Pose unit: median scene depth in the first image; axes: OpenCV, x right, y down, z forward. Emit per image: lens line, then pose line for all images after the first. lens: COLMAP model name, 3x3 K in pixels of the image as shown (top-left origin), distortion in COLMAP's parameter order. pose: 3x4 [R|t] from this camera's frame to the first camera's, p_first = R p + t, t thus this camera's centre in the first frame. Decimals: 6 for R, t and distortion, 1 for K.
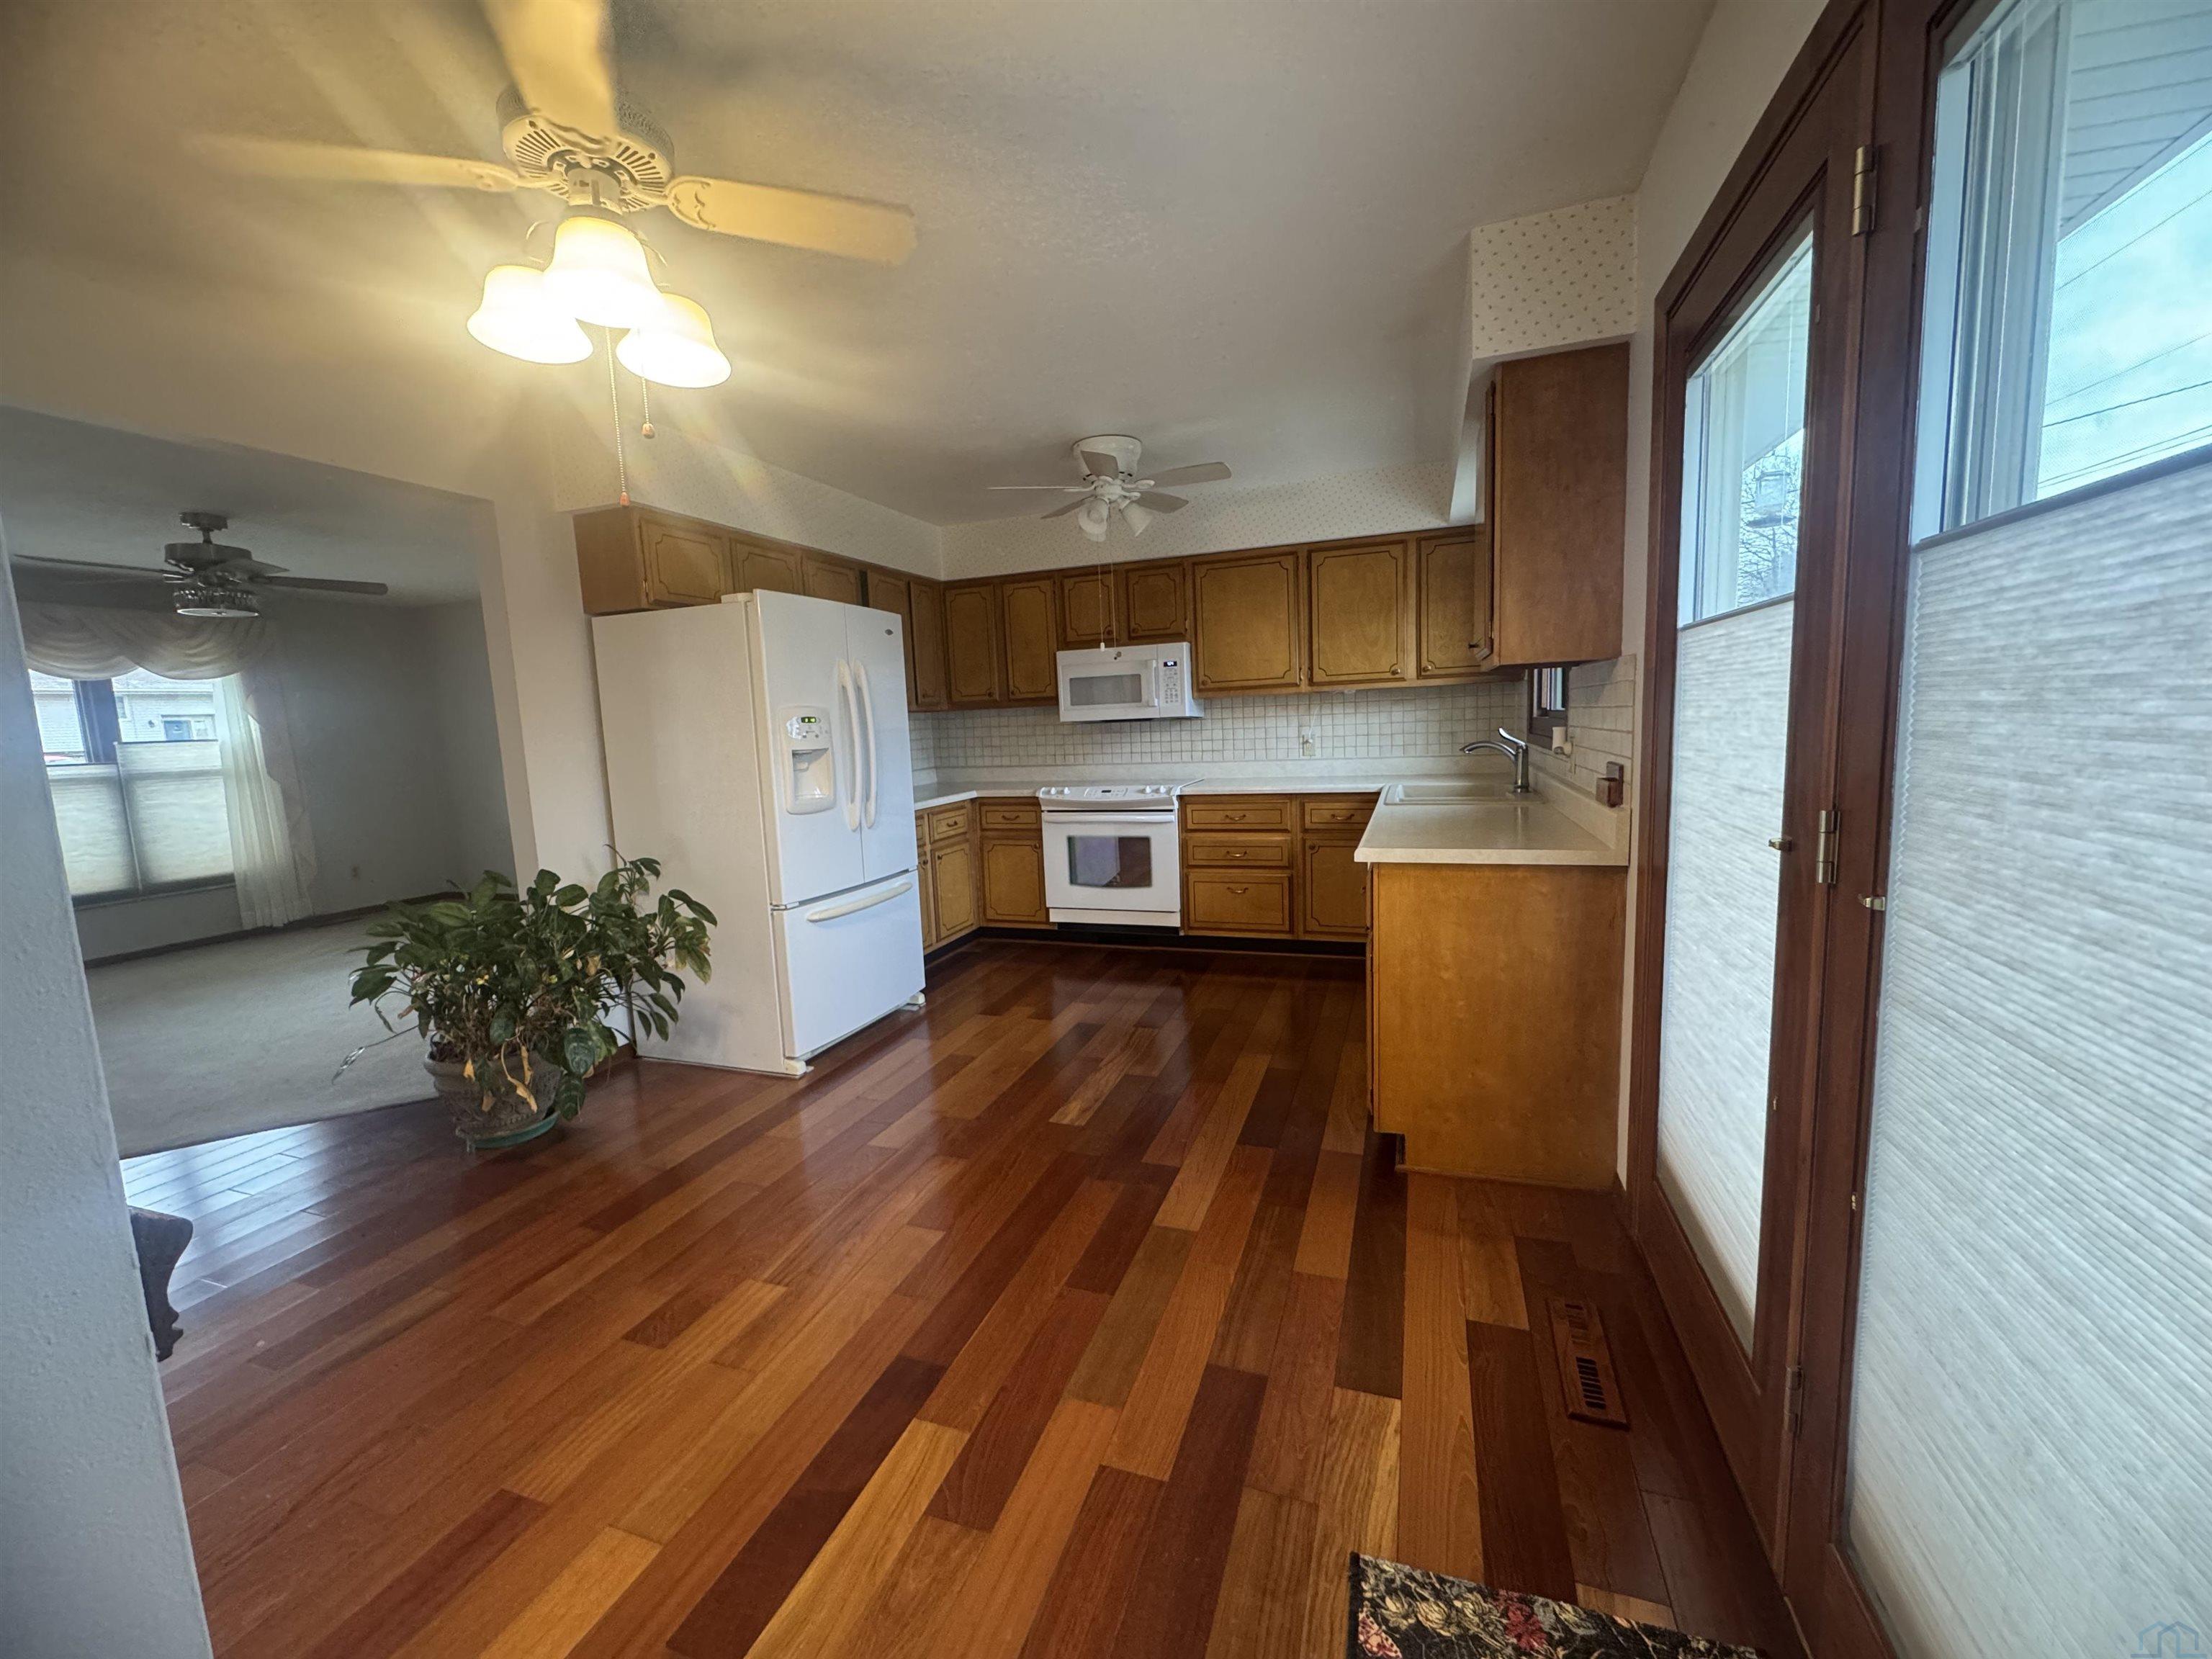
lens RADIAL K [[885.9, 0, 1095.8], [0, 885.9, 834.5], [0, 0, 1]] dist [-0.002766, -0.000939]
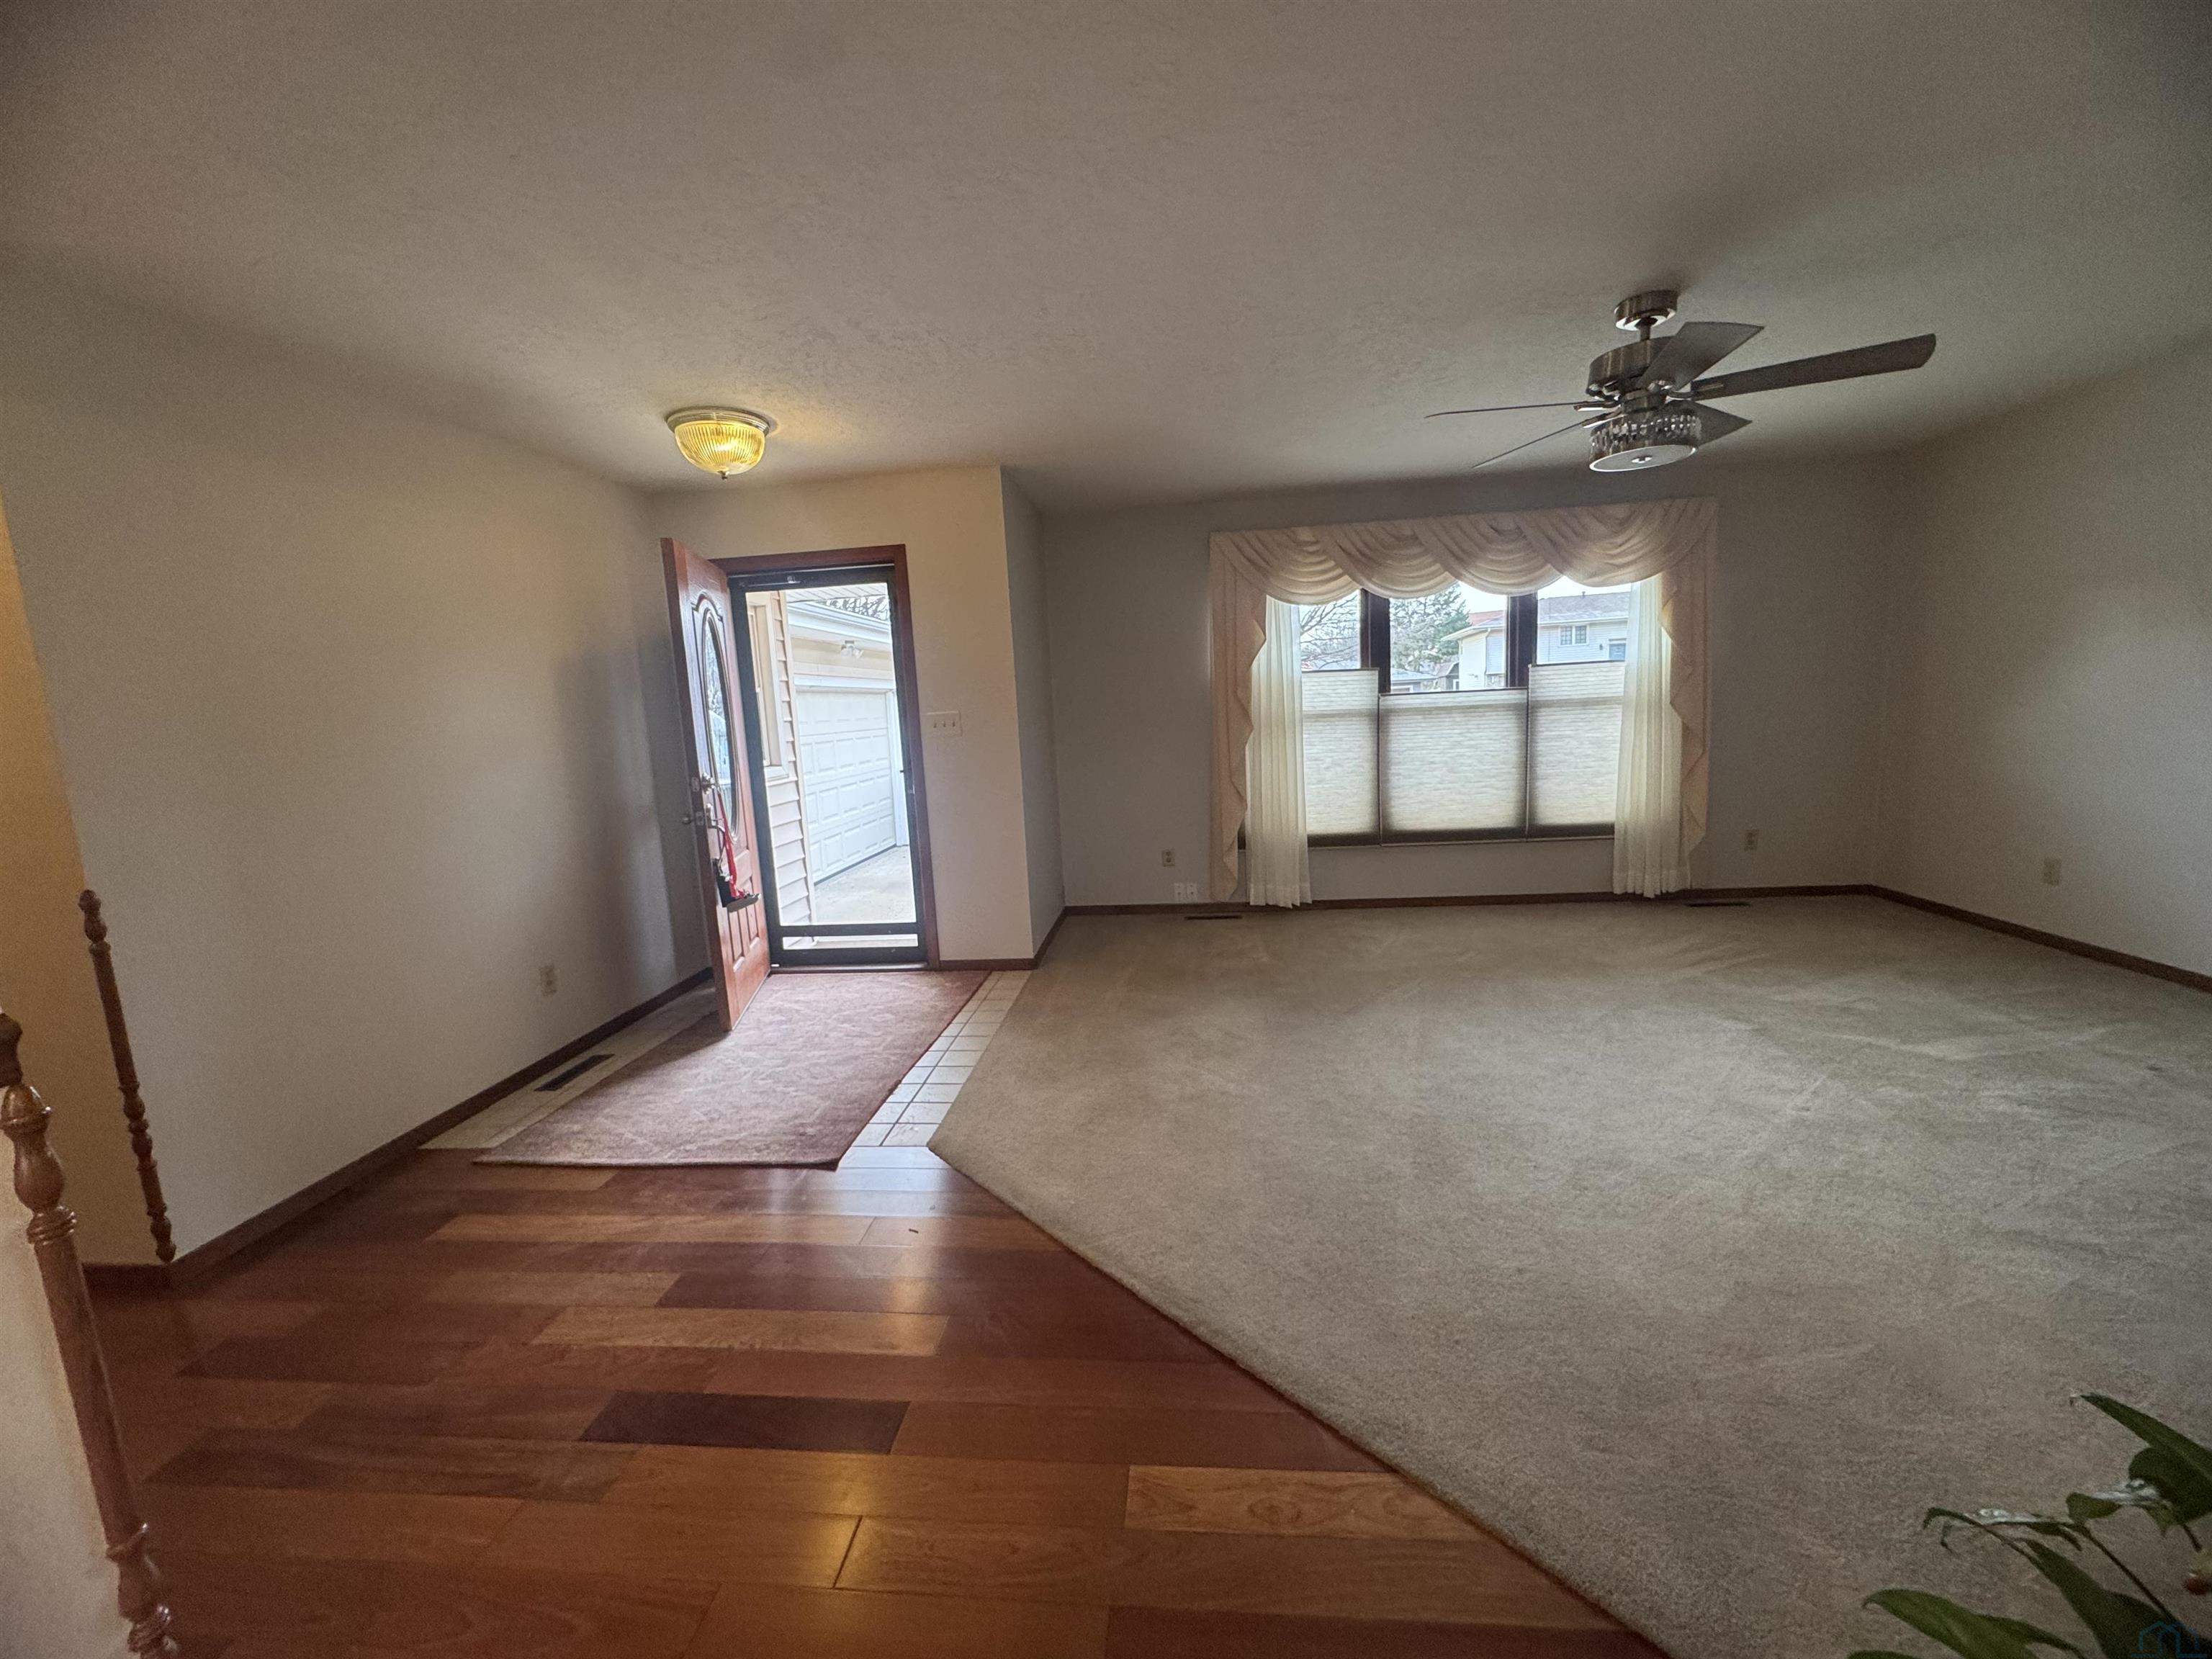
lens RADIAL K [[885.9, 0, 1102.8], [0, 885.9, 827.0], [0, 0, 1]] dist [-0.002766, -0.000939]
pose [[0.245587, 0.163367, -0.955509, -0.305451], [-0.082031, 0.985664, 0.147439, -0.036618], [0.965897, 0.042173, 0.255467, 0.329924]]
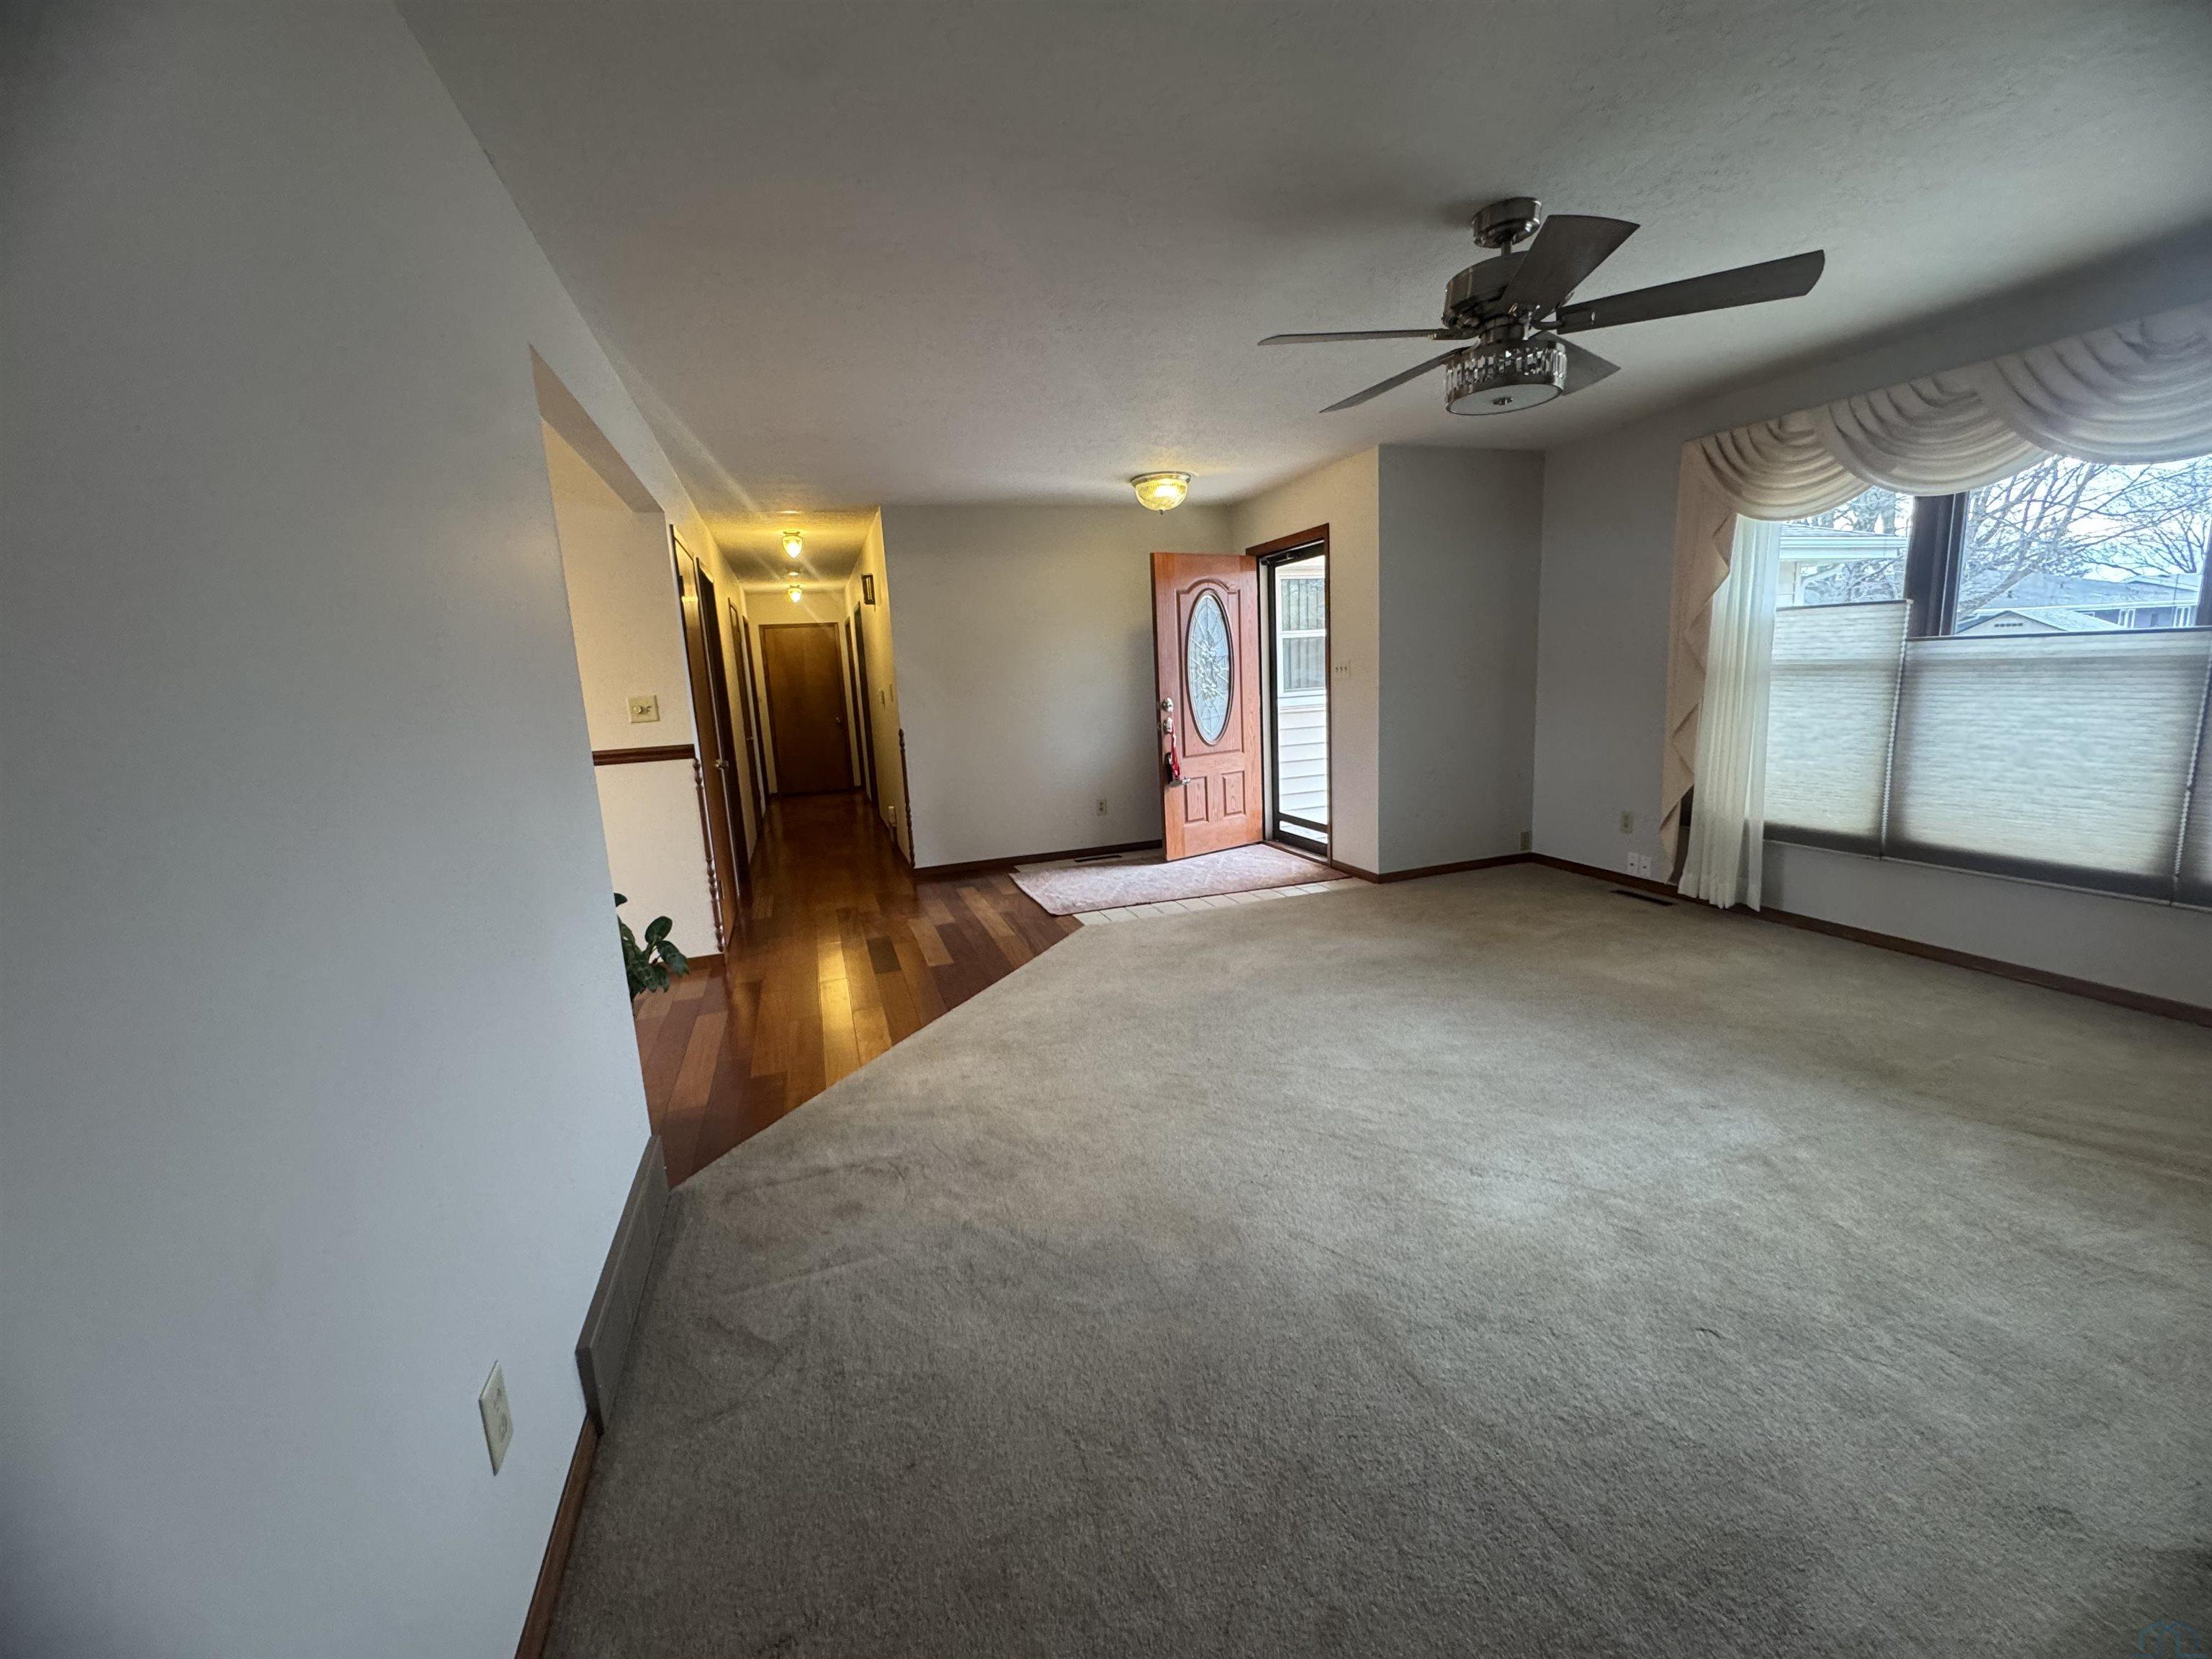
lens RADIAL K [[885.9, 0, 1117.5], [0, 885.9, 831.4], [0, 0, 1]] dist [-0.002766, -0.000939]
pose [[-0.771812, 0.193354, -0.605740, -0.298291], [0.001883, 0.953336, 0.301907, -0.114437], [0.635848, 0.231875, -0.736160, 0.926760]]
